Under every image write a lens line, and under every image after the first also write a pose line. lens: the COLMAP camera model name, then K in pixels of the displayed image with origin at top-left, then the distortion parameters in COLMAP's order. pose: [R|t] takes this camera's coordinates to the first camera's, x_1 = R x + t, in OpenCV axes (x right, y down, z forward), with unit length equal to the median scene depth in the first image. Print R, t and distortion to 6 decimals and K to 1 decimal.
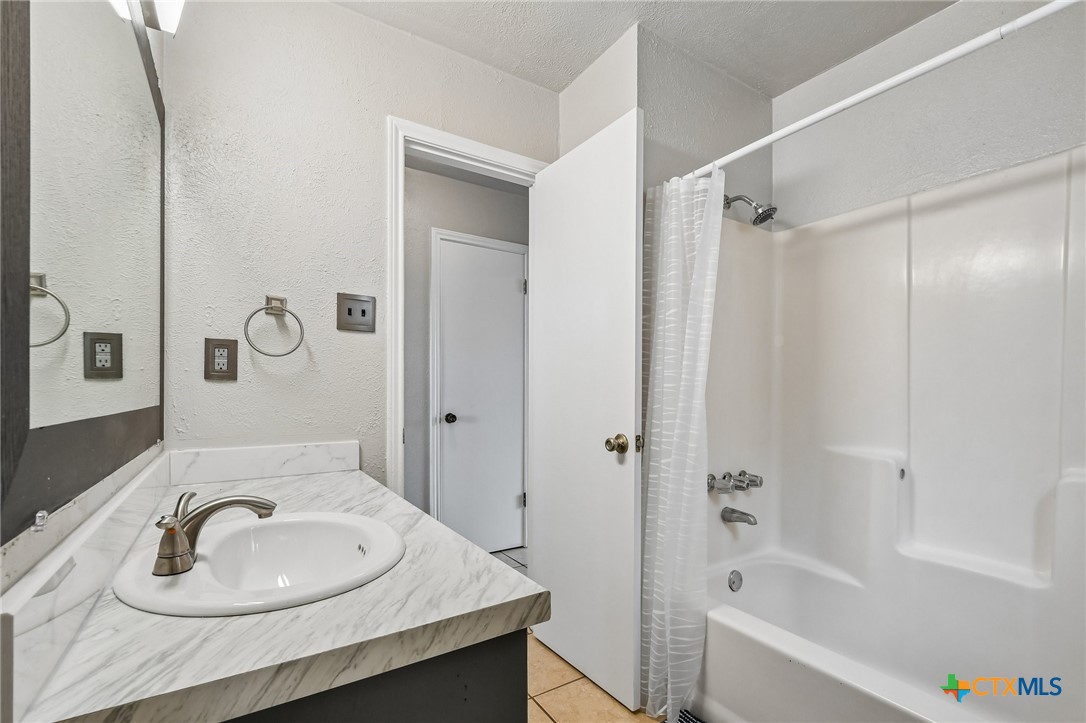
lens RADIAL K [[479.8, 0, 540.5], [0, 479.8, 394.7], [0, 0, 1]] dist [-0.001959, -0.001185]
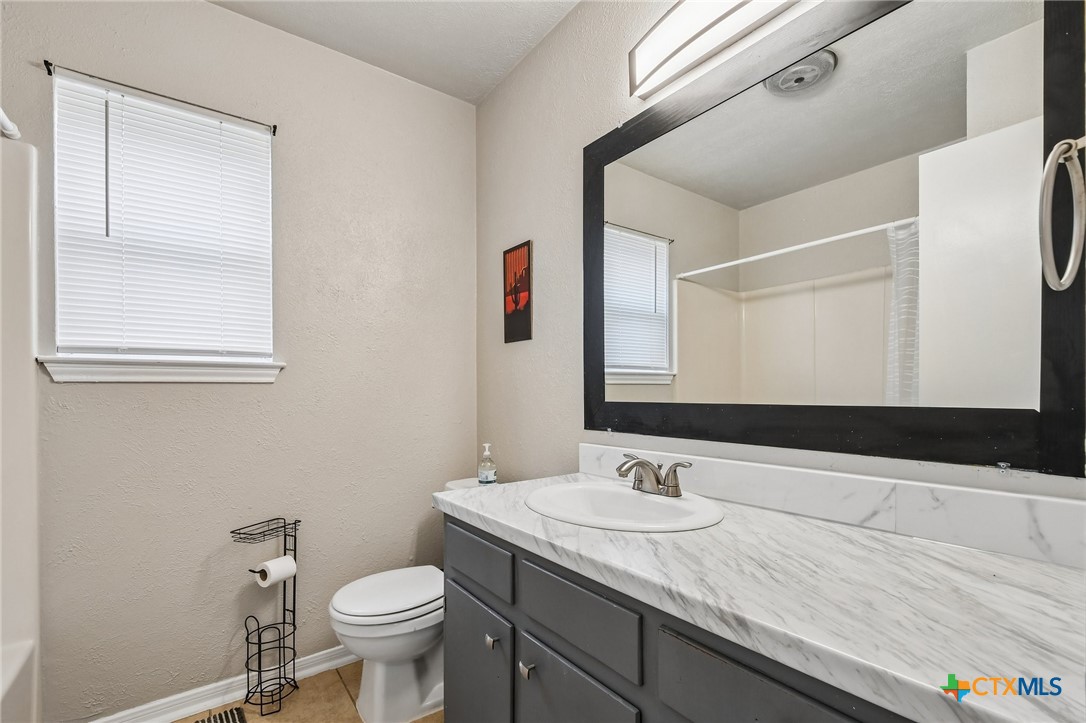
lens RADIAL K [[479.8, 0, 540.5], [0, 479.8, 394.7], [0, 0, 1]] dist [-0.001959, -0.001185]
pose [[-0.997825, 0.002407, -0.065879, -0.172432], [0.001713, 0.999943, 0.010578, -0.004704], [0.065900, 0.010442, -0.997772, 1.766803]]
